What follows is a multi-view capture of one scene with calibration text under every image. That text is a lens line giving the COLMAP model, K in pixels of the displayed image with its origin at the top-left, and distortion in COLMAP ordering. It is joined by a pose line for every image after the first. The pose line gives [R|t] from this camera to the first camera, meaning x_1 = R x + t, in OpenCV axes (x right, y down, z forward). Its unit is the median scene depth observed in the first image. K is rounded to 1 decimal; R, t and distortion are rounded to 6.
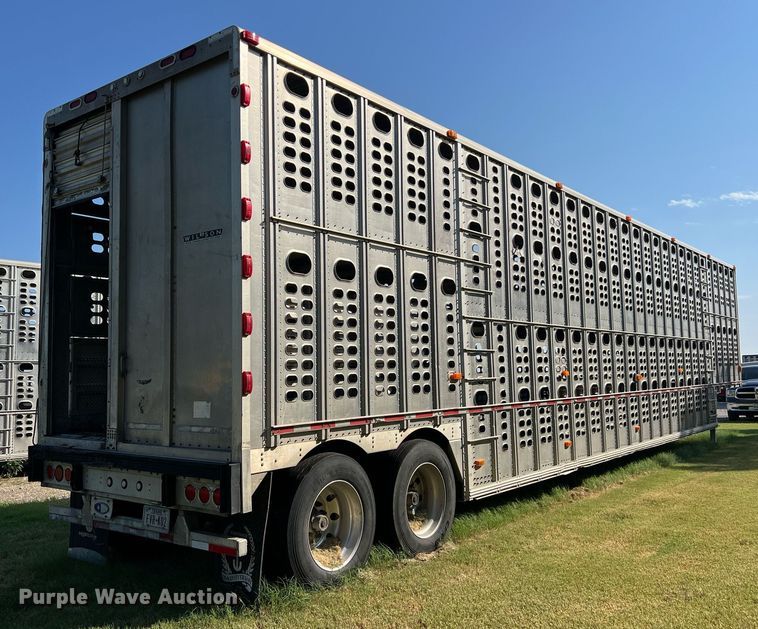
lens RADIAL K [[685.6, 0, 373.2], [0, 685.6, 309.9], [0, 0, 1]] dist [0.095234, -0.013297]
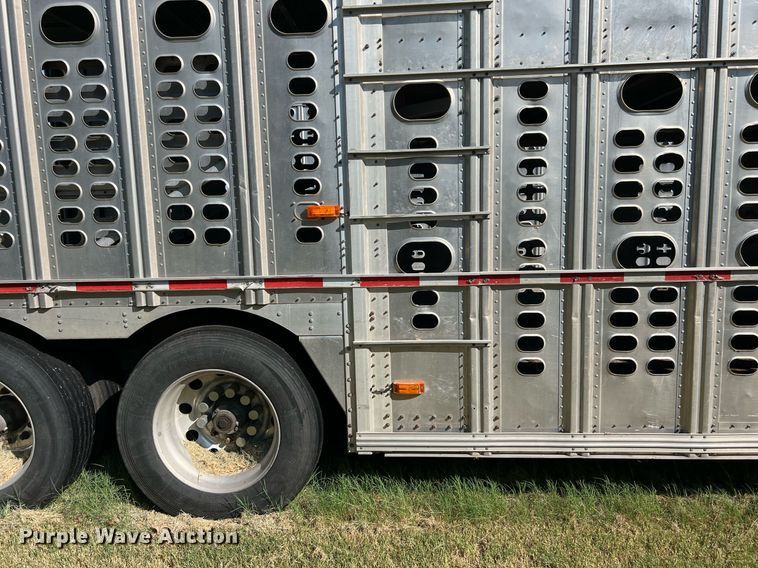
lens RADIAL K [[554.4, 0, 399.1], [0, 554.4, 291.5], [0, 0, 1]] dist [0.048032, -0.048788]
pose [[0.568198, 0.110276, -0.815469, 0.476074], [0.091973, 0.976260, 0.196104, 0.079970], [0.817736, -0.186427, 0.544566, 0.818386]]
